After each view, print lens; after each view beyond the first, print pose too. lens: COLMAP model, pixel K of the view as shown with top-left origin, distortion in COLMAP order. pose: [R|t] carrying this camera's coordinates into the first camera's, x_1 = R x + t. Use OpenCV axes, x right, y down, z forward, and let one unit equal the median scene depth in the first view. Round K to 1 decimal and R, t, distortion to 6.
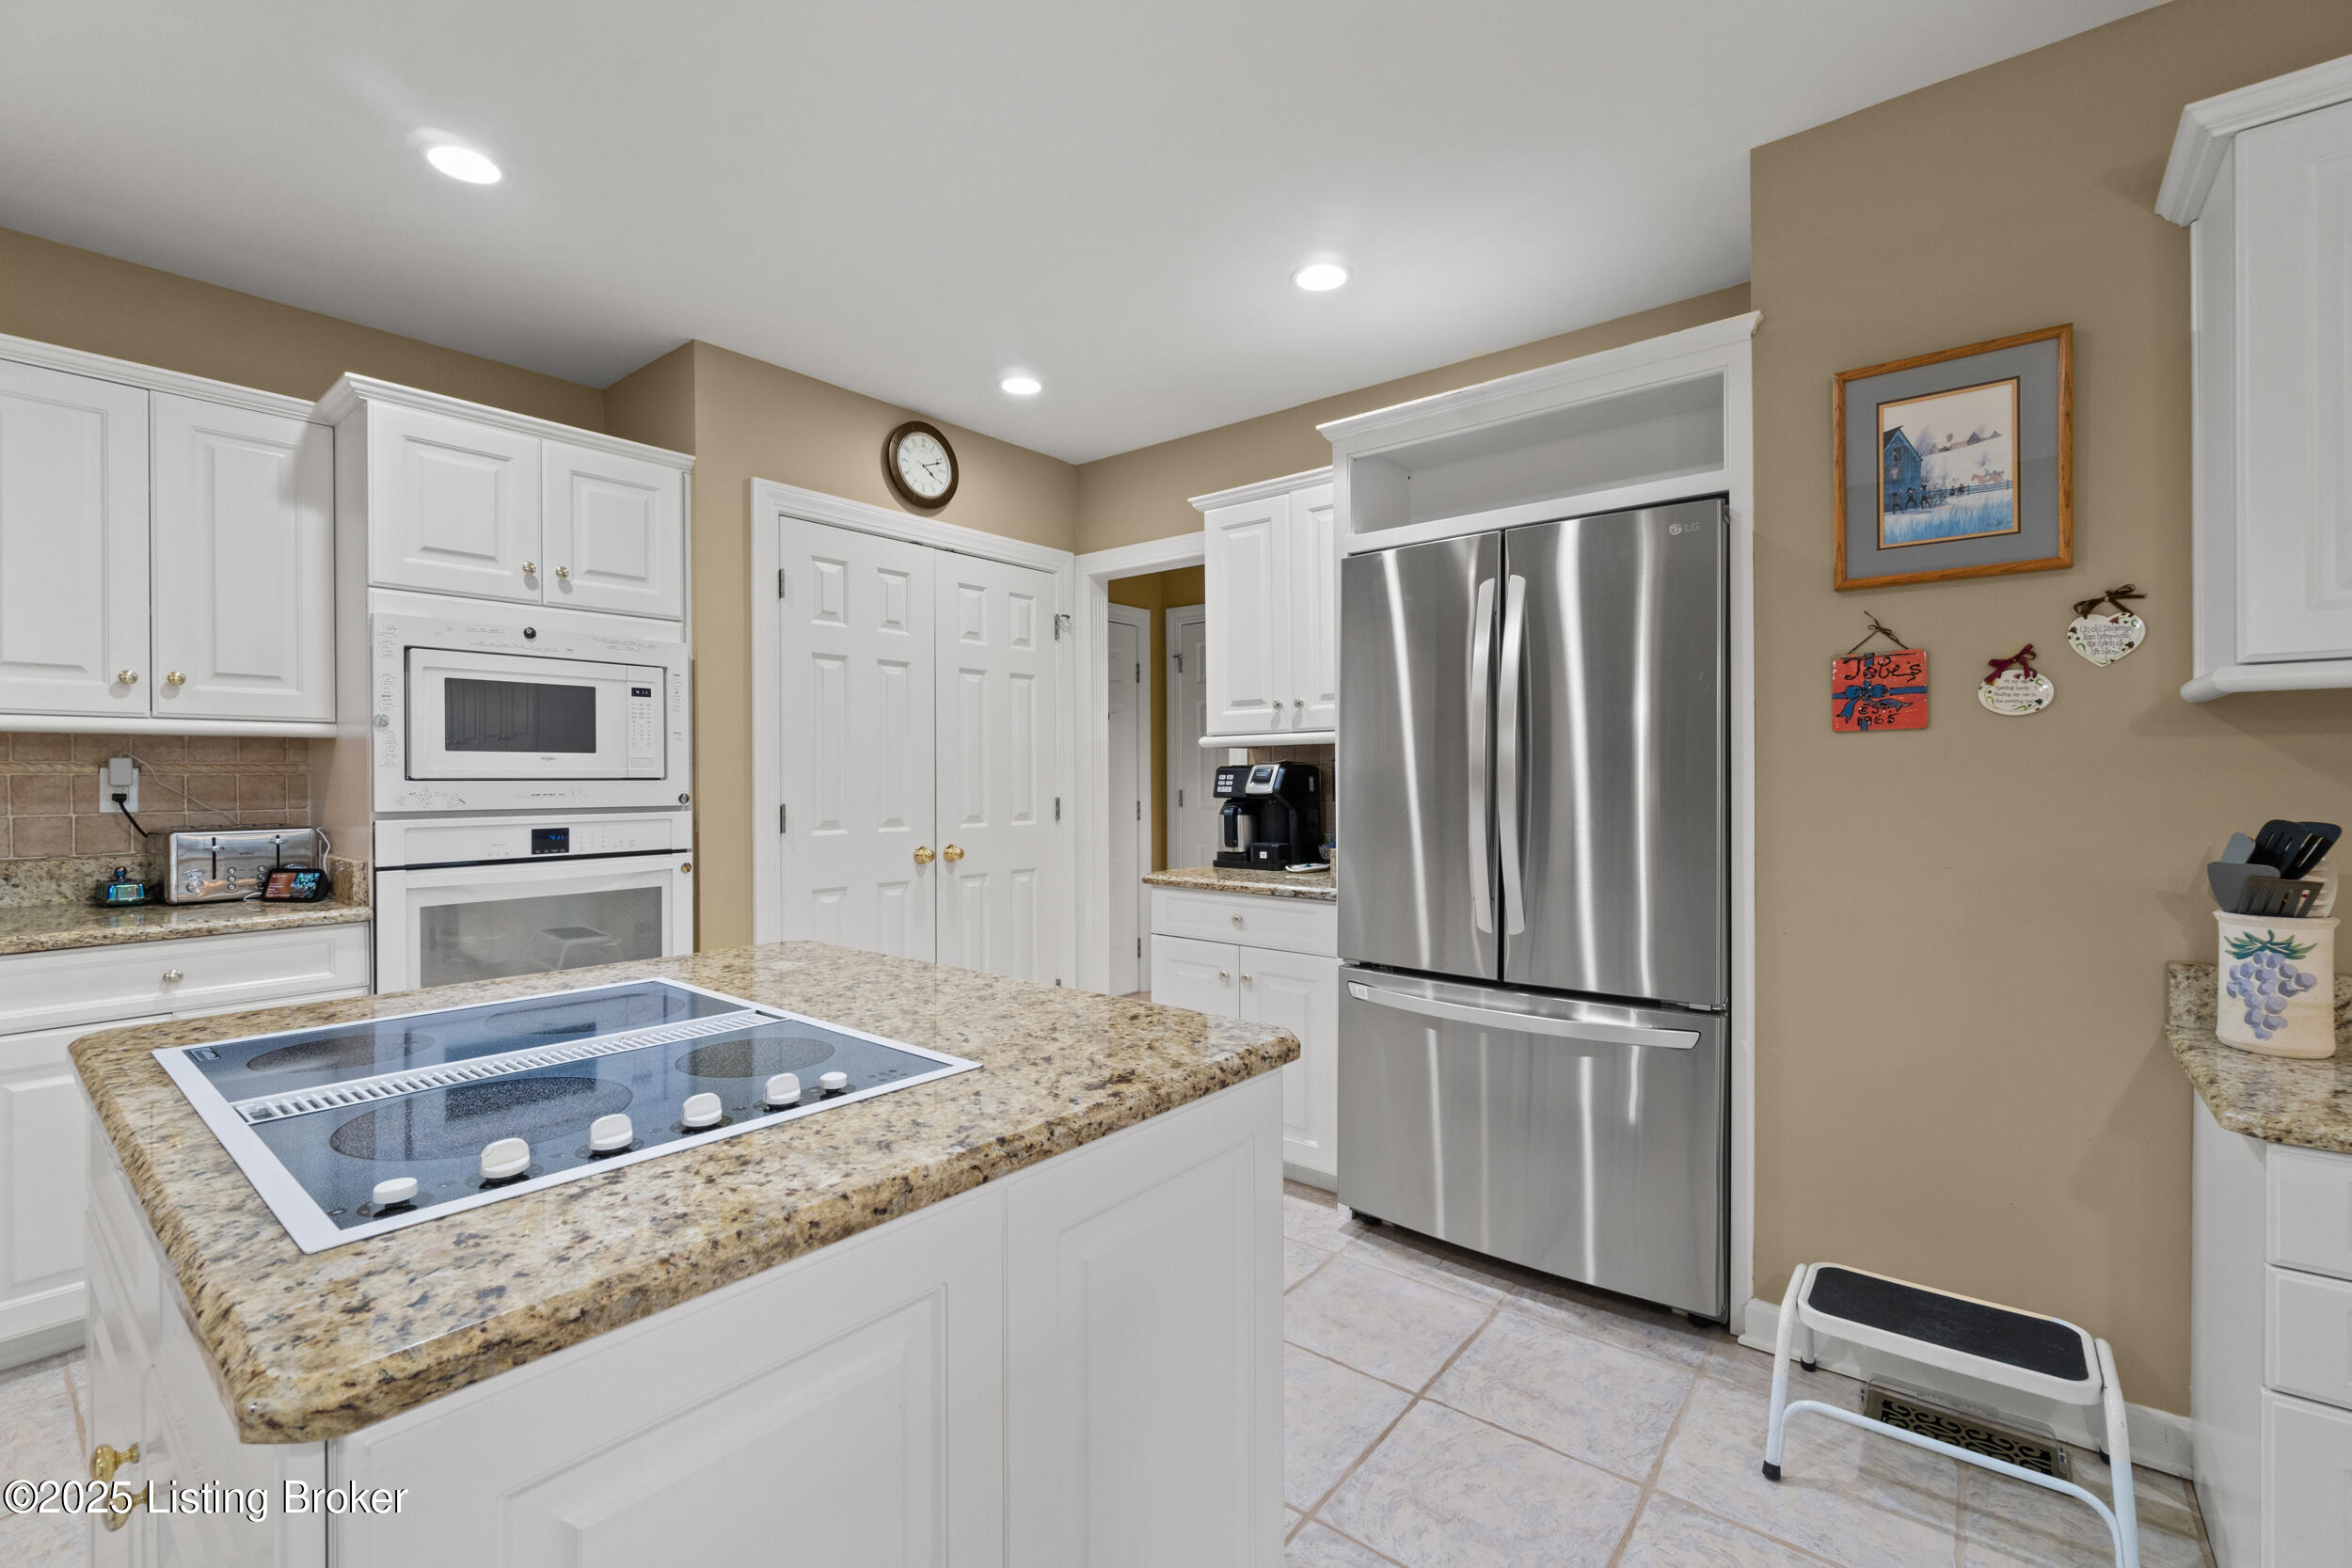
lens RADIAL K [[1020.8, 0, 1181.6], [0, 1020.8, 786.7], [0, 0, 1]] dist [-0.004098, -0.000066]
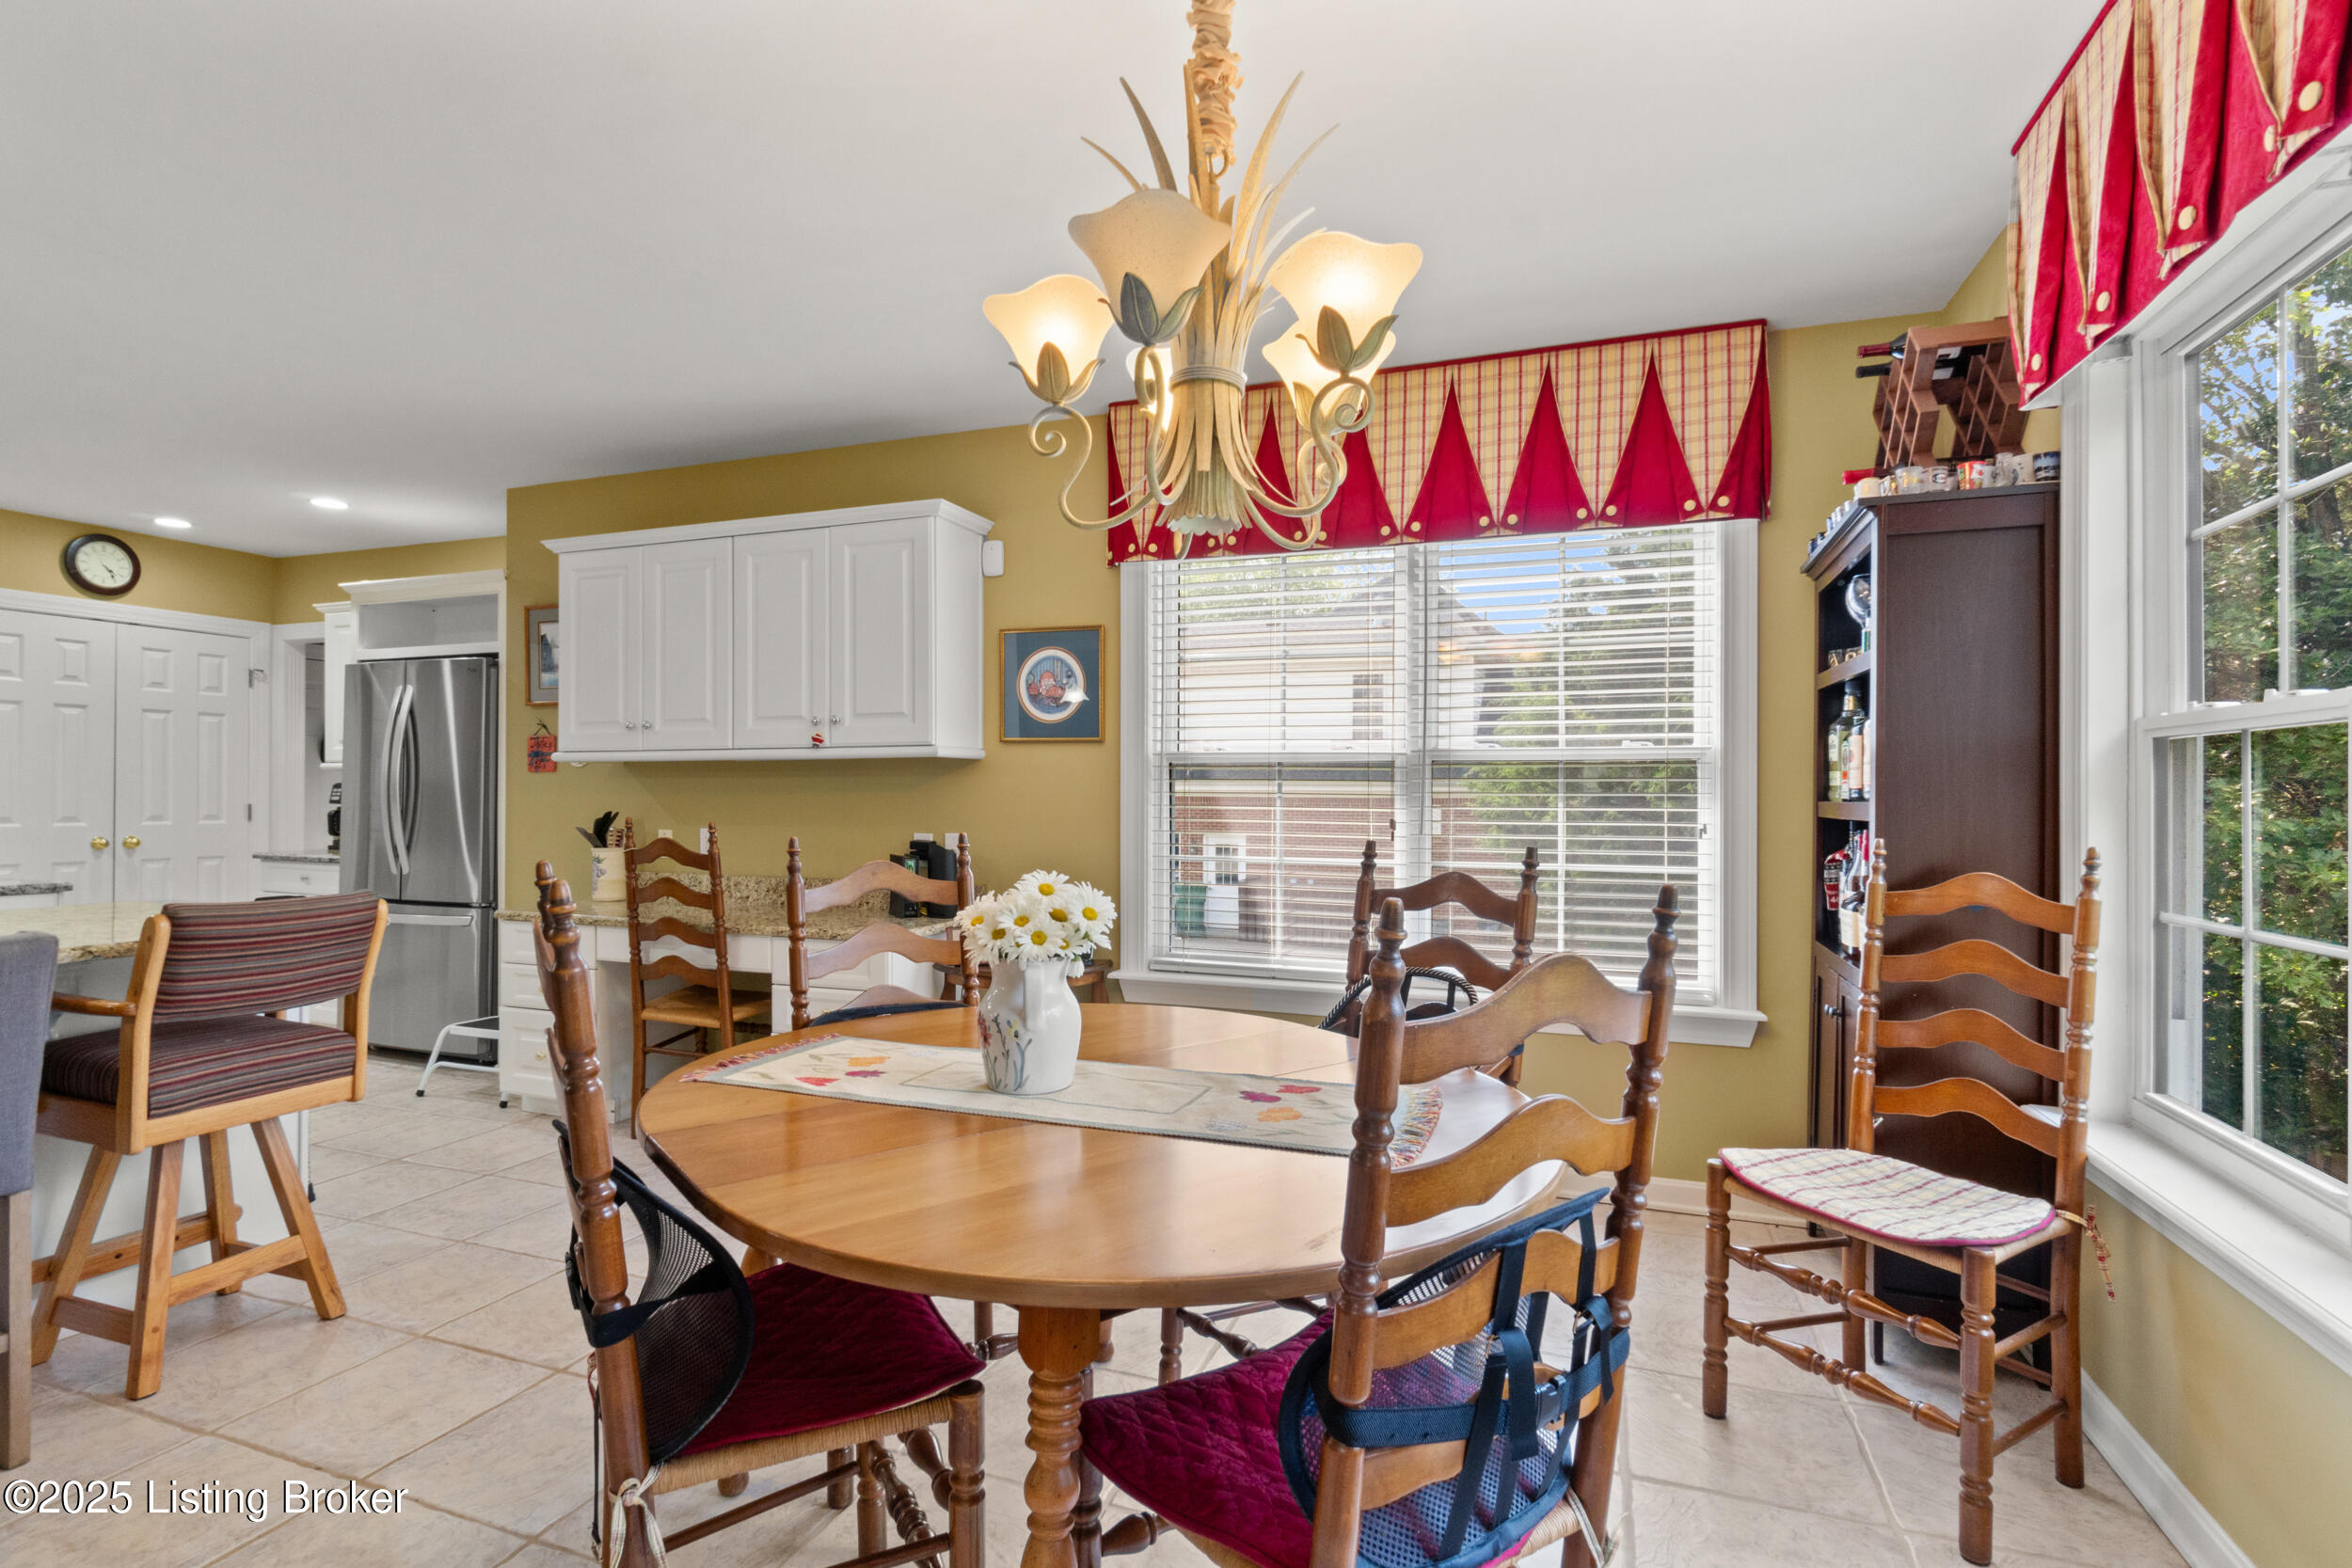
lens RADIAL K [[1109.4, 0, 1171.3], [0, 1109.4, 780.6], [0, 0, 1]] dist [-0.007787, 0.000232]
pose [[0.943790, 0.011563, 0.330344, 0.606901], [-0.004826, 0.999763, -0.021210, 0.005682], [-0.330511, 0.018423, 0.943622, -0.867058]]
